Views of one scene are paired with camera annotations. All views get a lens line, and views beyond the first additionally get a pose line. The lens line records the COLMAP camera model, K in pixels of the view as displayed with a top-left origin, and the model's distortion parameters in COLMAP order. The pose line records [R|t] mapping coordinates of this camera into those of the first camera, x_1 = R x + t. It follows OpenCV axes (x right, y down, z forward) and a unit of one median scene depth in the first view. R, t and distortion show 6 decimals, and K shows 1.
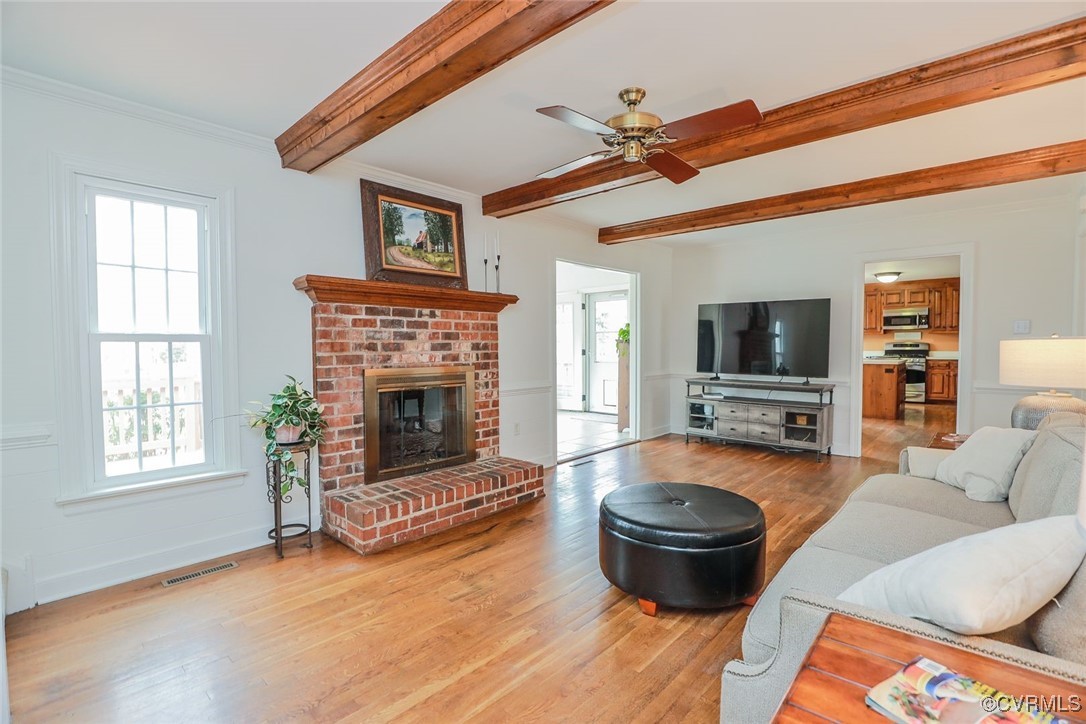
lens RADIAL K [[494.3, 0, 546.4], [0, 494.3, 364.0], [0, 0, 1]] dist [-0.033689, 0.005093]
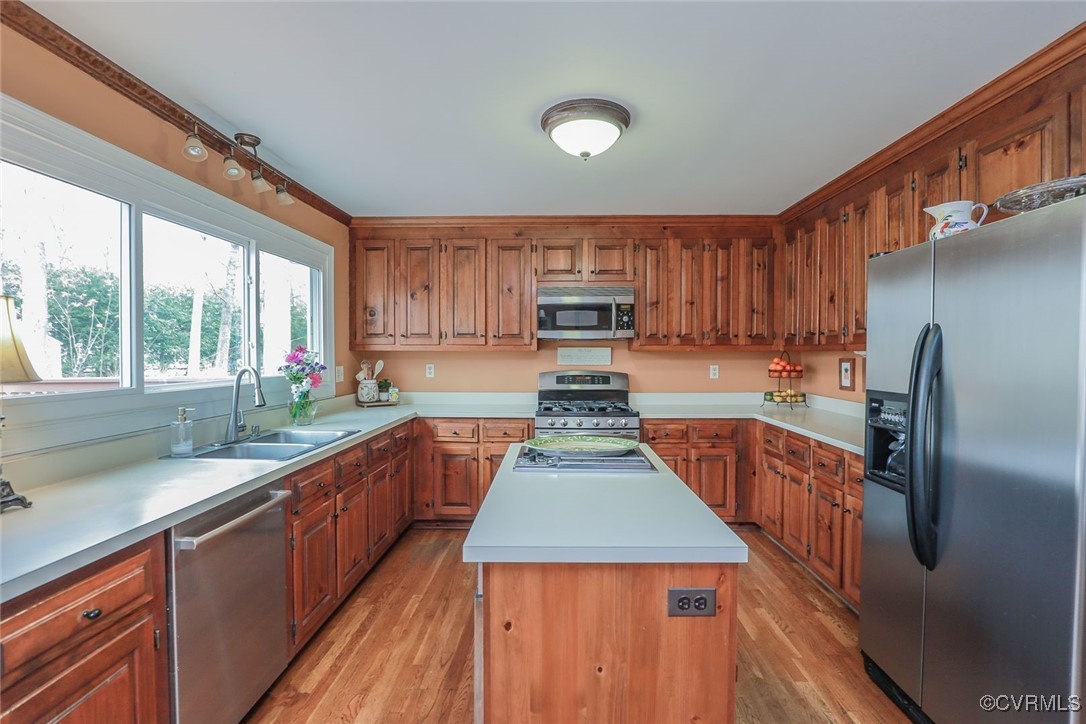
lens RADIAL K [[494.3, 0, 545.2], [0, 494.3, 365.3], [0, 0, 1]] dist [-0.033689, 0.005093]
pose [[0.750748, -0.004440, 0.660574, 0.452586], [0.018694, 0.999720, -0.014526, -0.045417], [-0.660324, 0.023254, 0.750621, 0.725092]]
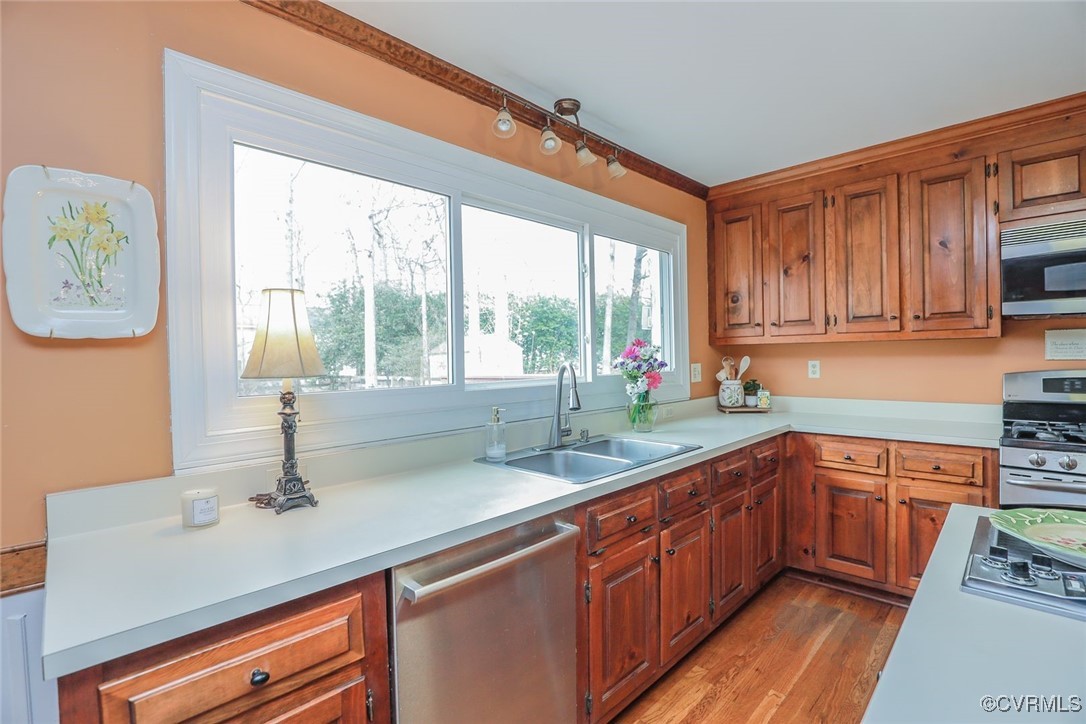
lens RADIAL K [[494.3, 0, 548.1], [0, 494.3, 363.7], [0, 0, 1]] dist [-0.033689, 0.005093]
pose [[0.999411, -0.008319, -0.033303, 0.497478], [0.007398, 0.999590, -0.027665, -0.044937], [0.033519, 0.027403, 0.999062, 0.786353]]
